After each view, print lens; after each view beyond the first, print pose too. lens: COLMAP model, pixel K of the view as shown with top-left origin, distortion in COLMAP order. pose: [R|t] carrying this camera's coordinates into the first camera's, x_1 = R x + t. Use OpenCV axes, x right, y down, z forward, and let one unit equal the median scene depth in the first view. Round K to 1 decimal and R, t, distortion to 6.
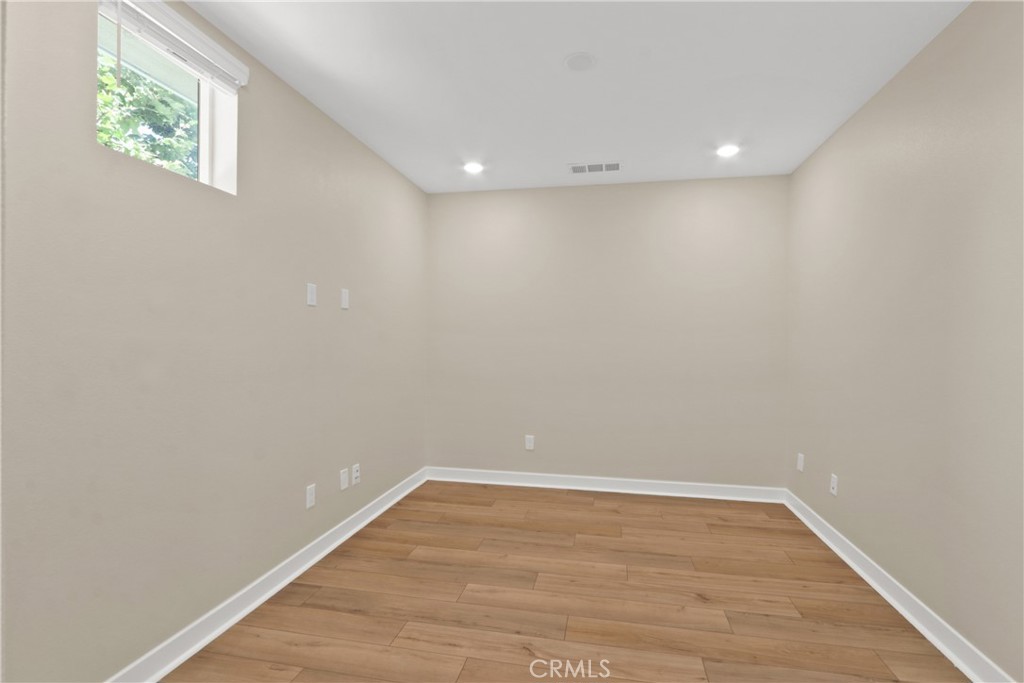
lens RADIAL K [[477.1, 0, 512.6], [0, 477.1, 337.0], [0, 0, 1]] dist [-0.001425, -0.000527]
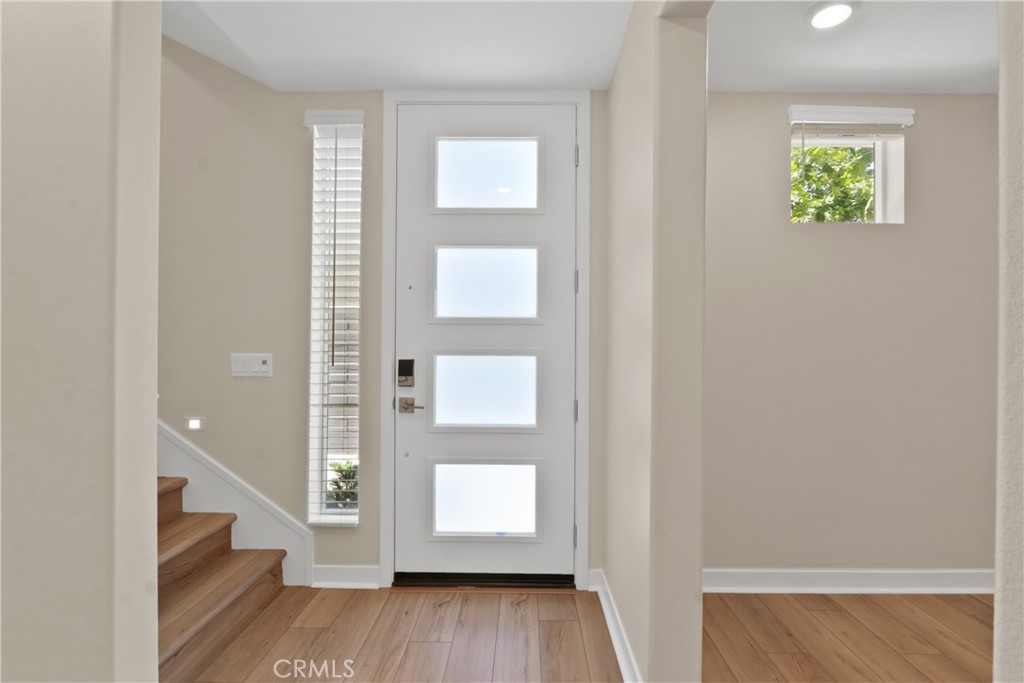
lens RADIAL K [[477.1, 0, 514.3], [0, 477.1, 342.0], [0, 0, 1]] dist [-0.001425, -0.000527]
pose [[0.181252, -0.010879, -0.983376, 0.376333], [0.010623, 0.999902, -0.009104, -0.018608], [0.983379, -0.008796, 0.181350, -0.129122]]
